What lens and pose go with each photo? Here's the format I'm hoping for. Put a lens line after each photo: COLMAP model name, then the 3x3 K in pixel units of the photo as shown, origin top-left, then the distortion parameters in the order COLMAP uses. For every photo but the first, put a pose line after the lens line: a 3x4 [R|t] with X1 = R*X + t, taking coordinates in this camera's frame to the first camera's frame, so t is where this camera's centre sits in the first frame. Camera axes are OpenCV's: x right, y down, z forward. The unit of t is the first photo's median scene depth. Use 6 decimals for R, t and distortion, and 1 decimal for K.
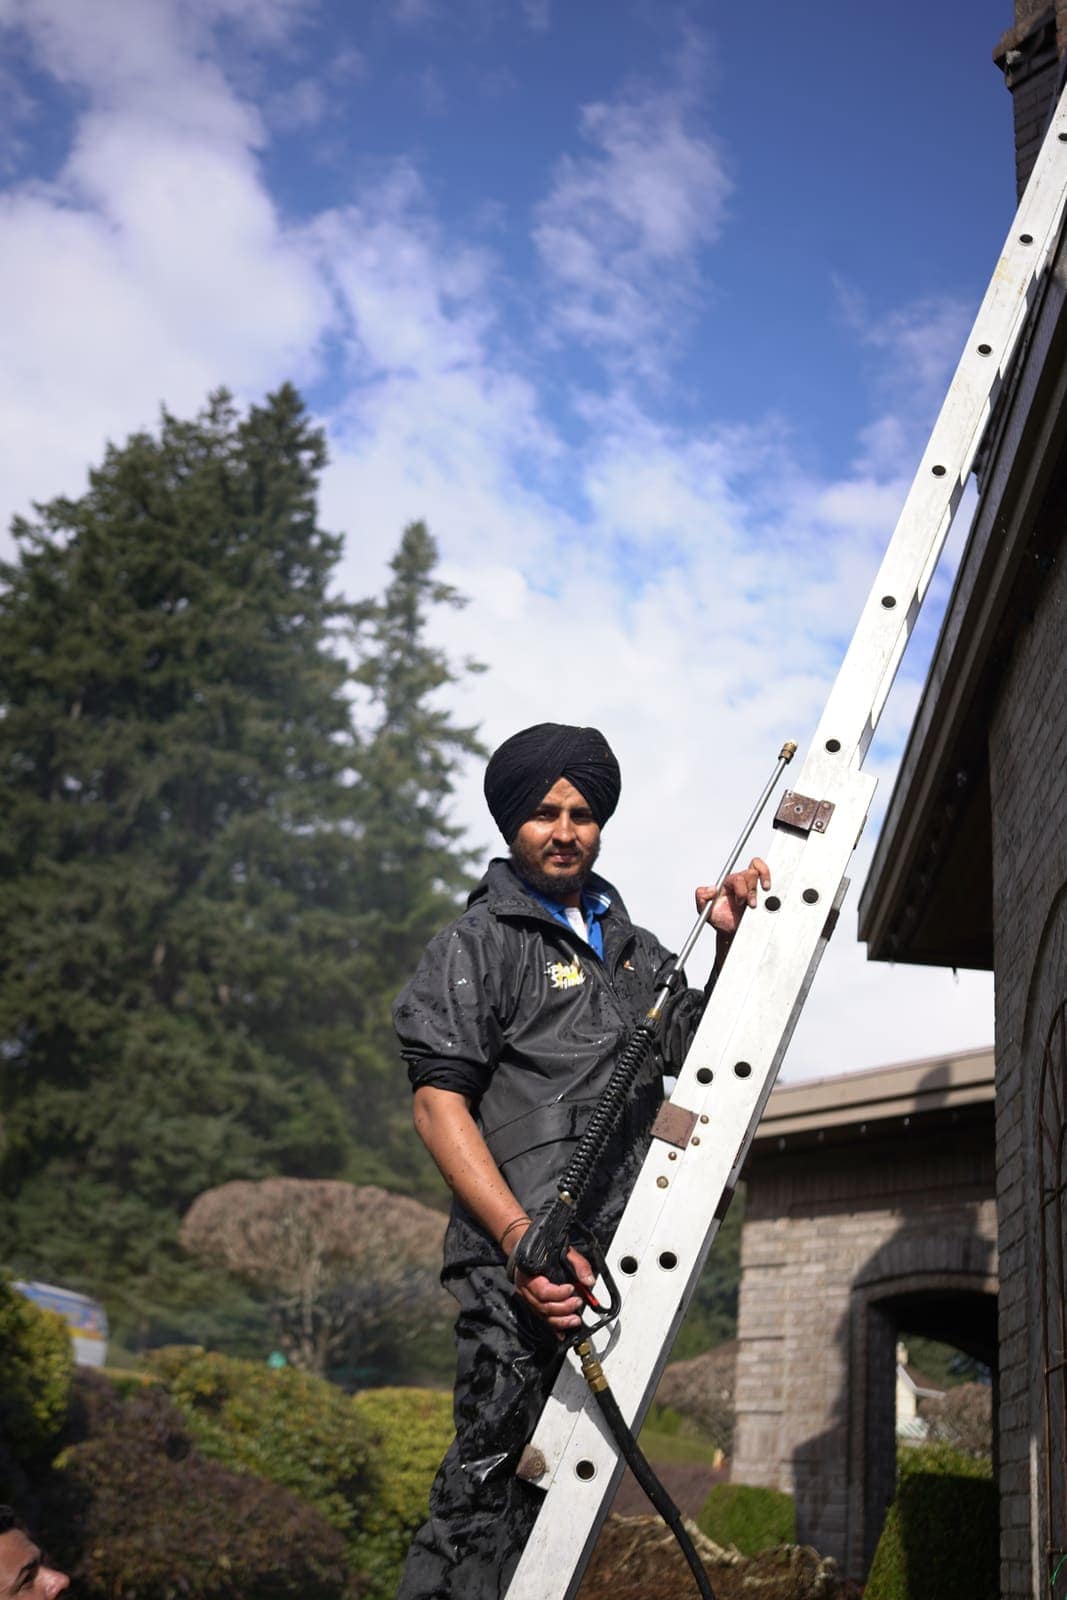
lens RADIAL K [[1578.1, 0, 534.6], [0, 1578.1, 800.8], [0, 0, 1]] dist [-0.030251, 0.000000]
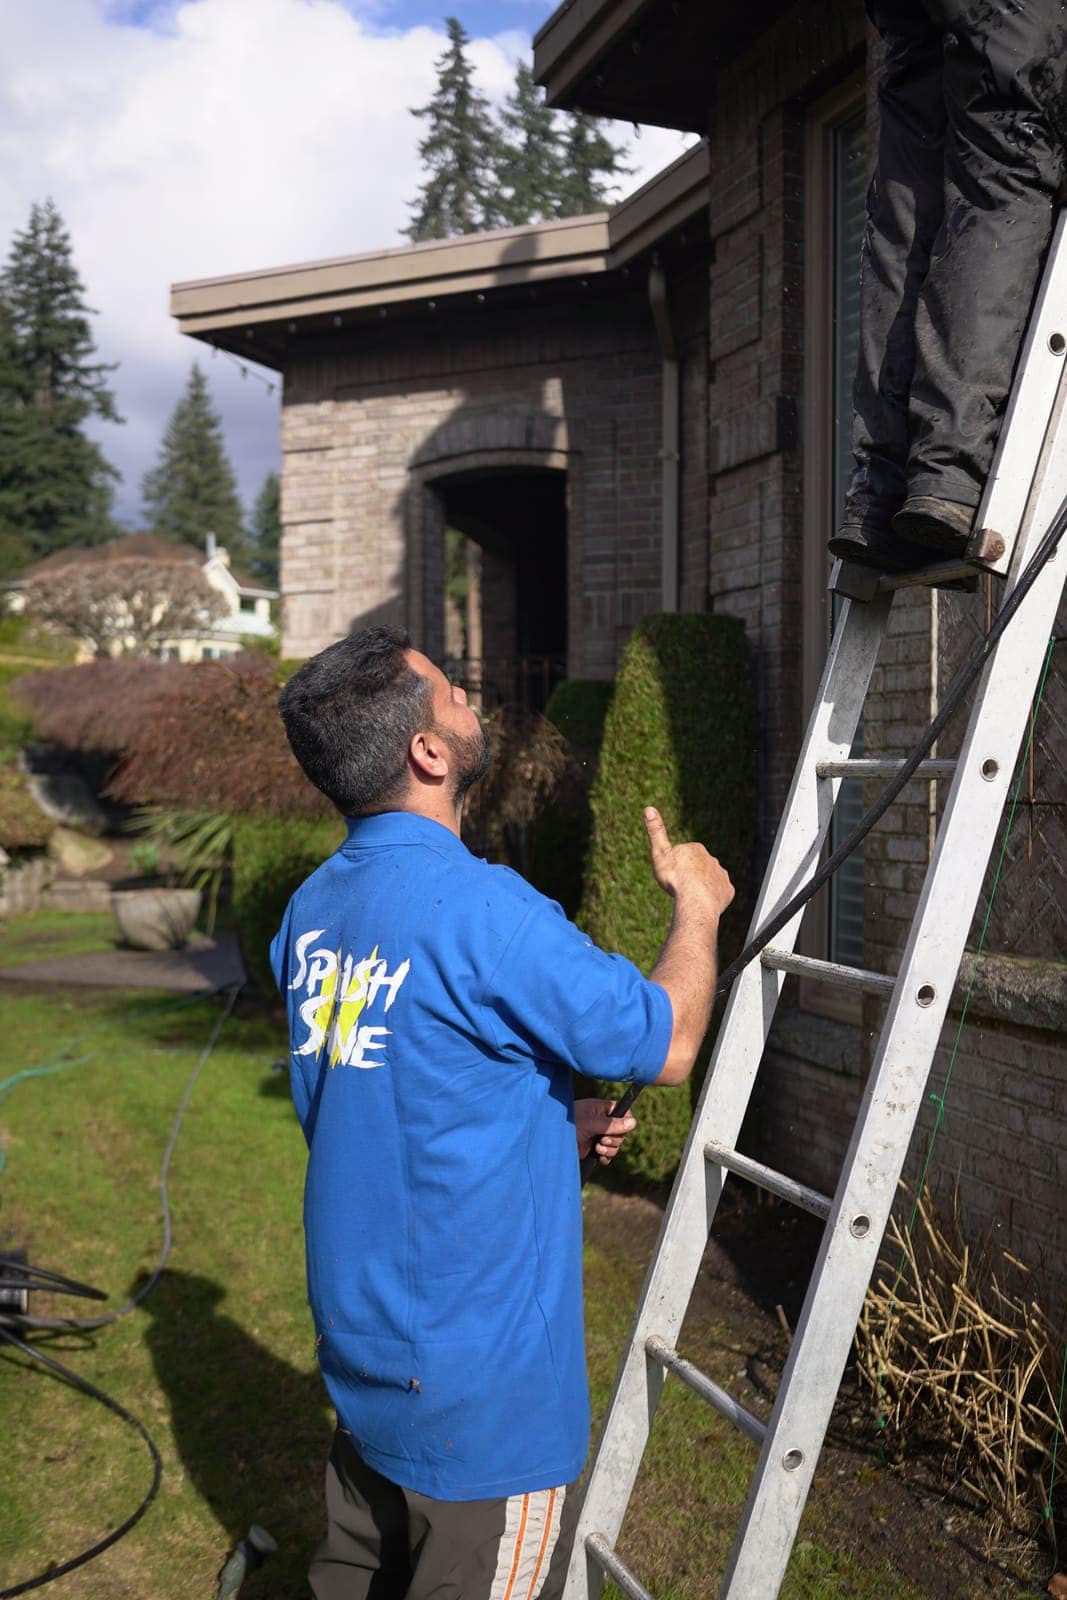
lens RADIAL K [[1578.1, 0, 533.5], [0, 1578.1, 800.8], [0, 0, 1]] dist [-0.030251, 0.000000]
pose [[0.904883, -0.110624, 0.411034, -0.159879], [-0.095123, 0.888664, 0.448584, 0.039006], [-0.414895, -0.445015, 0.793614, 0.072172]]
